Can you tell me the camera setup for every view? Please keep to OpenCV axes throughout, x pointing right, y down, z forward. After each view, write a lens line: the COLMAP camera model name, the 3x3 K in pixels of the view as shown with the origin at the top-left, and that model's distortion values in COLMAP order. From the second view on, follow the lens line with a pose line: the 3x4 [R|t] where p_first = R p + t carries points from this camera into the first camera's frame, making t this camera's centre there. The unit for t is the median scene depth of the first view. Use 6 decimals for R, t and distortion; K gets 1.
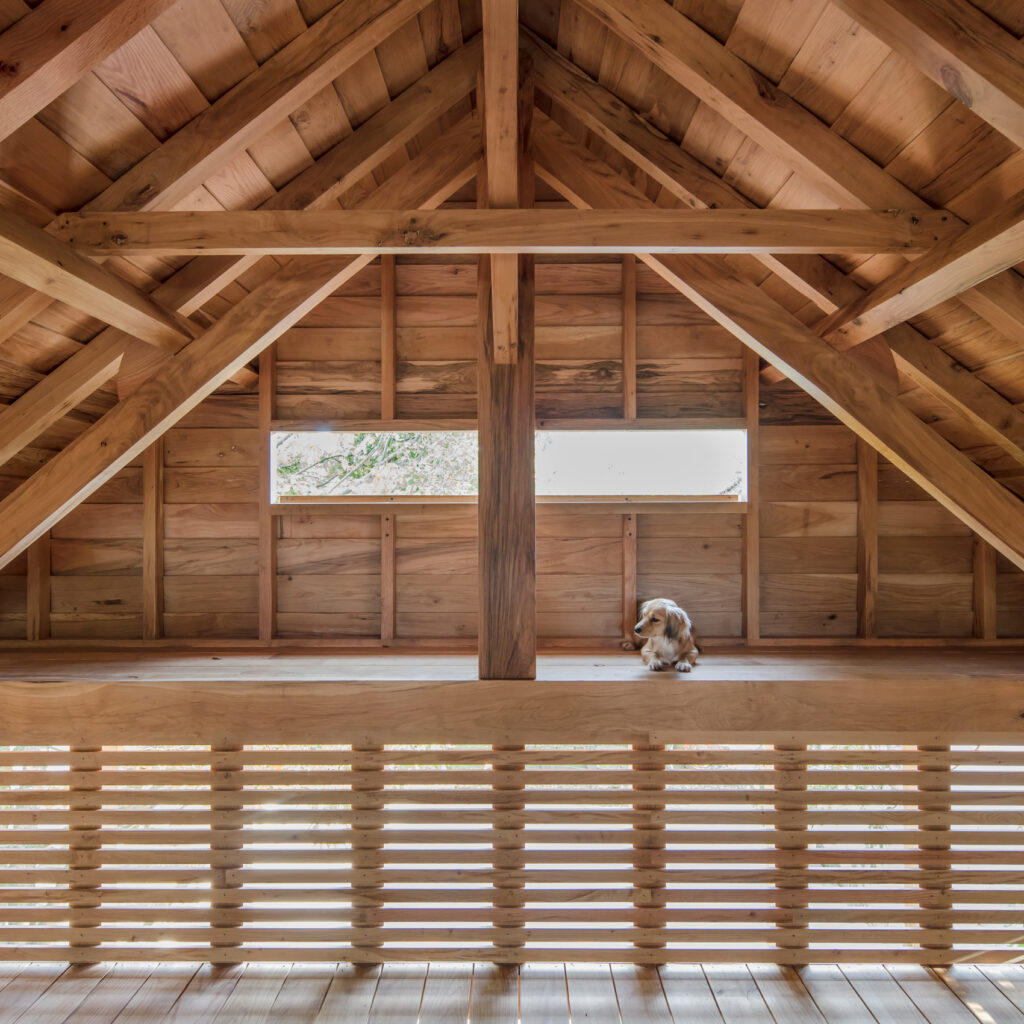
lens RADIAL K [[744.7, 0, 512.3], [0, 744.7, 507.9], [0, 0, 1]] dist [0.004203, -0.001262]
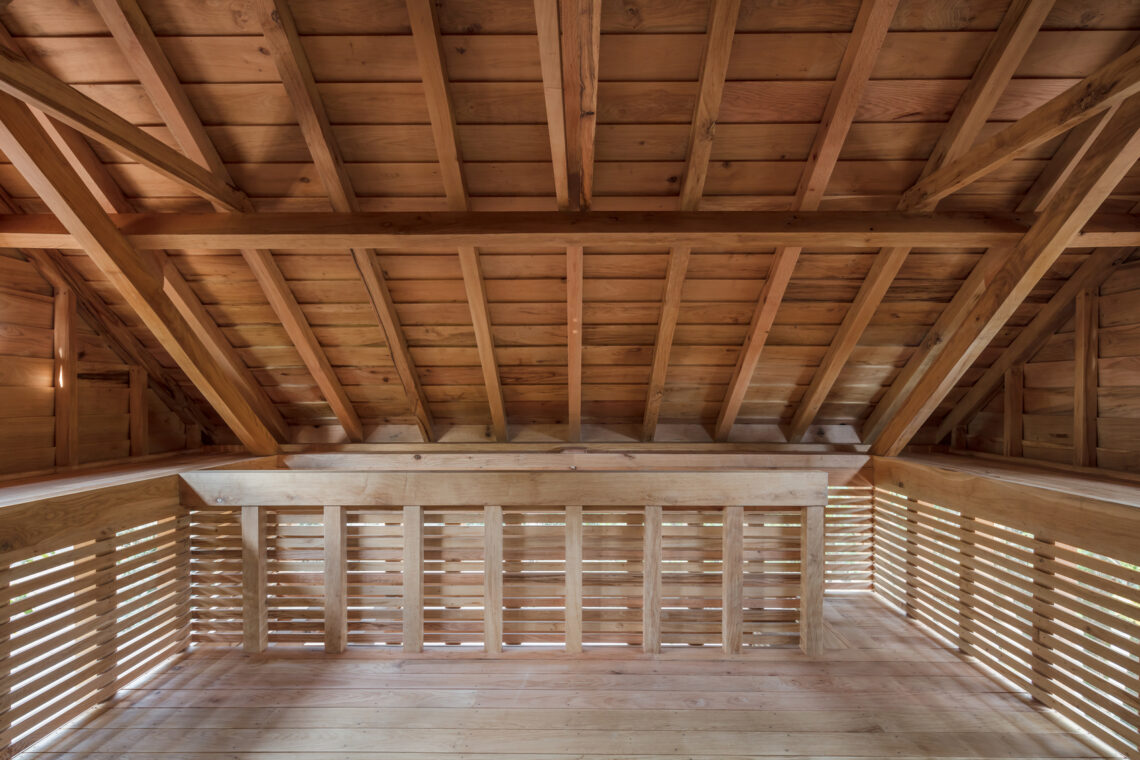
lens RADIAL K [[549.9, 0, 571.4], [0, 549.9, 405.8], [0, 0, 1]] dist [0.001024, -0.000716]
pose [[-0.003379, 0.021684, -0.999759, 0.443535], [0.010078, 0.999715, 0.021649, 0.044436], [0.999944, -0.010003, -0.003597, 0.137097]]
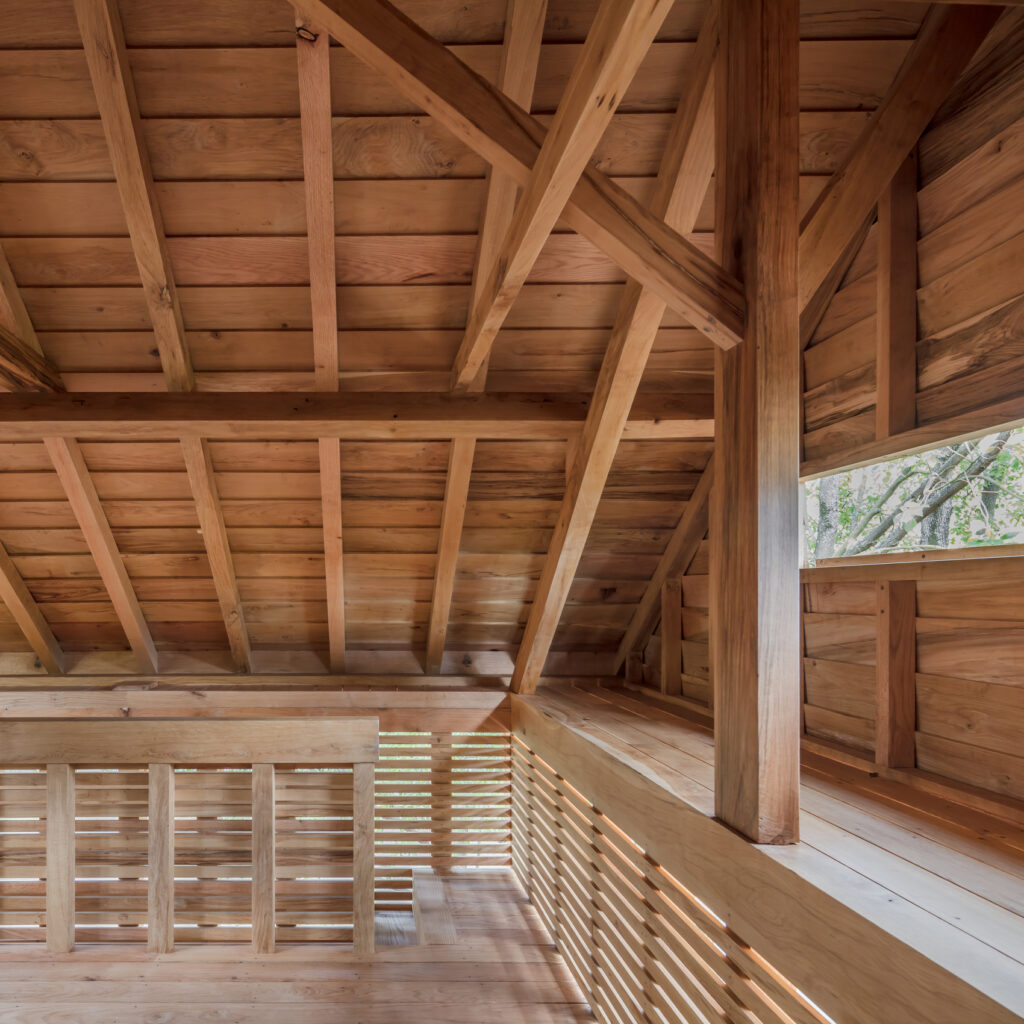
lens RADIAL K [[735.7, 0, 350.3], [0, 735.7, 599.4], [0, 0, 1]] dist [0.005951, -0.001905]
pose [[-0.000762, 0.010073, -0.999949, 0.488368], [0.012622, 0.999870, 0.010062, 0.012849], [0.999920, -0.012613, -0.000889, 0.508563]]
